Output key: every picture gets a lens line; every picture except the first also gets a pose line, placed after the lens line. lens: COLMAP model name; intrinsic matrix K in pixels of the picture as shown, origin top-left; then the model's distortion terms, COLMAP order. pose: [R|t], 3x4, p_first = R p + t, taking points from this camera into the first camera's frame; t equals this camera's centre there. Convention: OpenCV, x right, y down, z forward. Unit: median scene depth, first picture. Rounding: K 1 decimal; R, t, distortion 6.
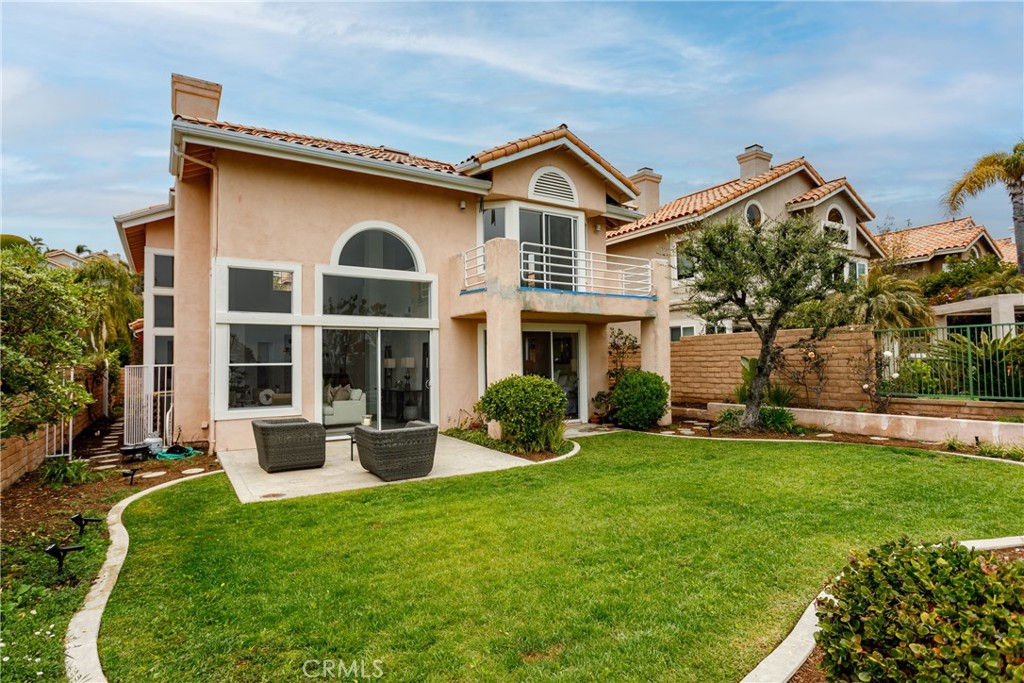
lens RADIAL K [[512.6, 0, 507.6], [0, 512.6, 341.6], [0, 0, 1]] dist [-0.012386, -0.000042]
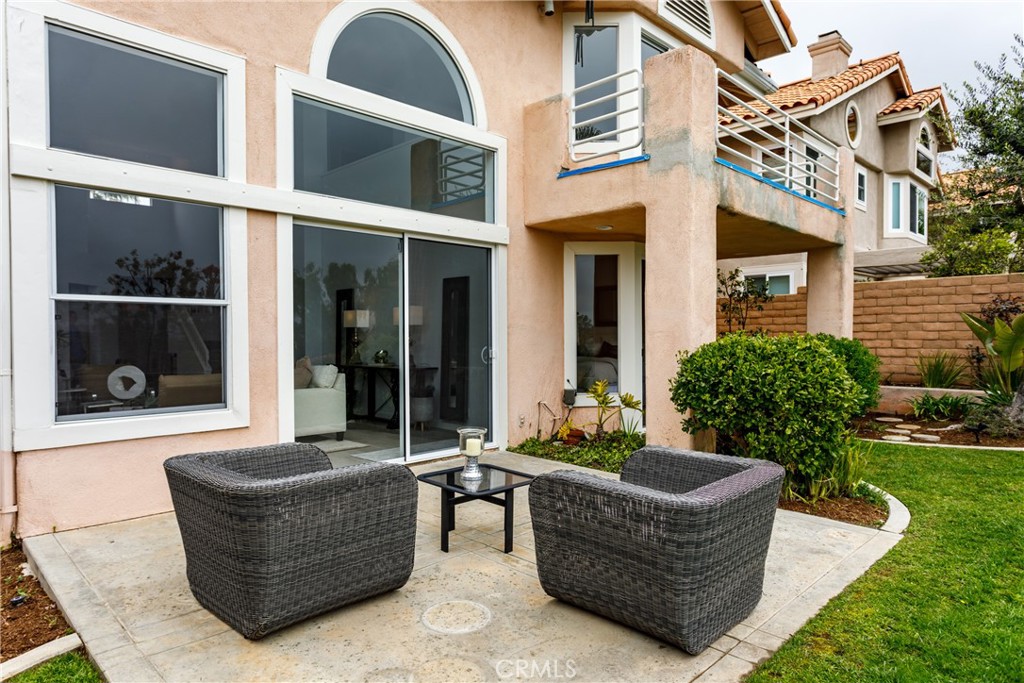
lens RADIAL K [[612.3, 0, 515.2], [0, 612.3, 339.5], [0, 0, 1]] dist [-0.007032, 0.001126]
pose [[0.976510, 0.007542, 0.215339, -0.273768], [-0.017449, 0.998873, 0.044140, 0.043588], [-0.214763, -0.046861, 0.975541, 0.433837]]
